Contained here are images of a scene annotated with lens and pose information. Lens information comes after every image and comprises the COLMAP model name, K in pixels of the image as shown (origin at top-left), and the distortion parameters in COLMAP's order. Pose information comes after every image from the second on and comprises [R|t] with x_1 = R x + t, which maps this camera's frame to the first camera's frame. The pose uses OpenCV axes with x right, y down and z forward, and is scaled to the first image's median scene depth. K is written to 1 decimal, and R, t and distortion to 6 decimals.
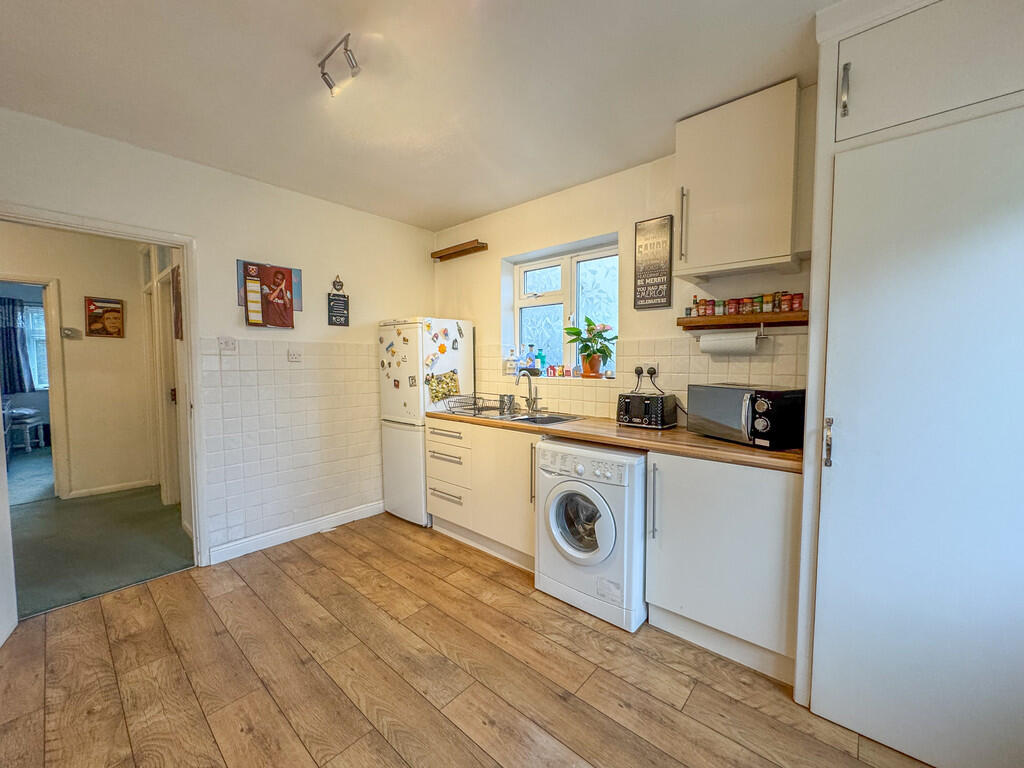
lens RADIAL K [[417.1, 0, 518.7], [0, 417.1, 384.5], [0, 0, 1]] dist [0.000845, 0.000275]
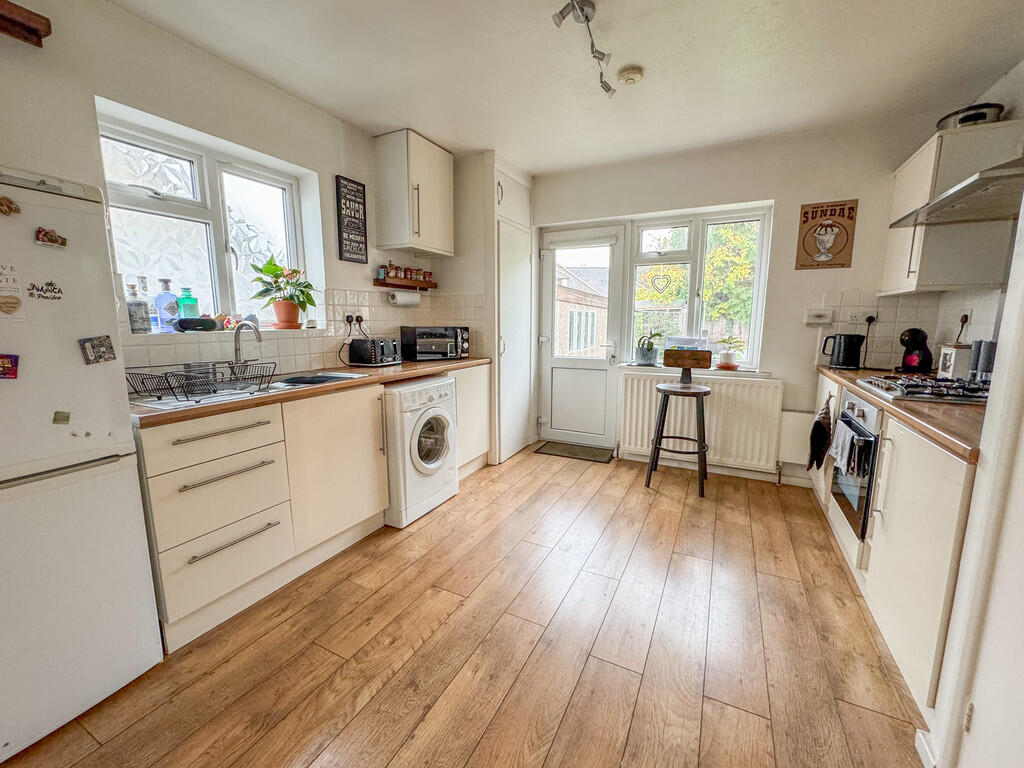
lens RADIAL K [[417.1, 0, 516.6], [0, 417.1, 379.4], [0, 0, 1]] dist [0.000845, 0.000275]
pose [[-0.253404, -0.140175, 0.957151, -0.939535], [0.054840, 0.985773, 0.158886, -0.027295], [-0.965805, 0.092753, -0.242111, 0.907565]]
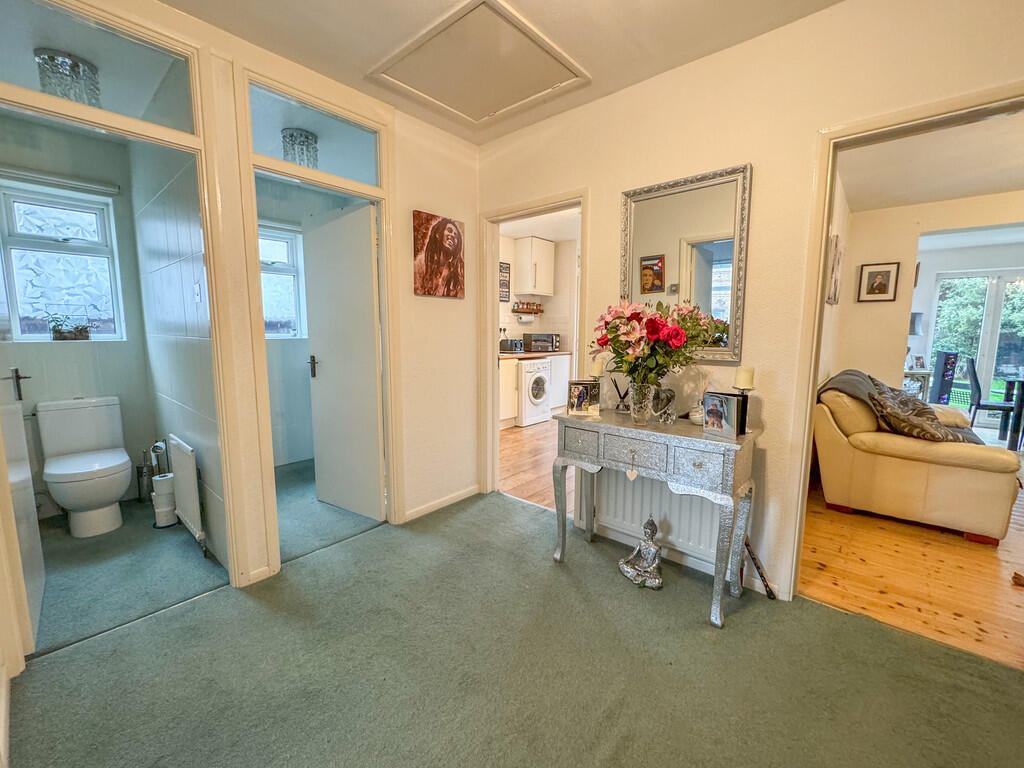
lens RADIAL K [[417.1, 0, 517.4], [0, 417.1, 382.0], [0, 0, 1]] dist [0.000845, 0.000275]
pose [[-0.010006, -0.121561, 0.992534, -2.068296], [0.055689, 0.990975, 0.121931, -0.022748], [-0.998398, 0.056493, -0.003146, 0.988271]]
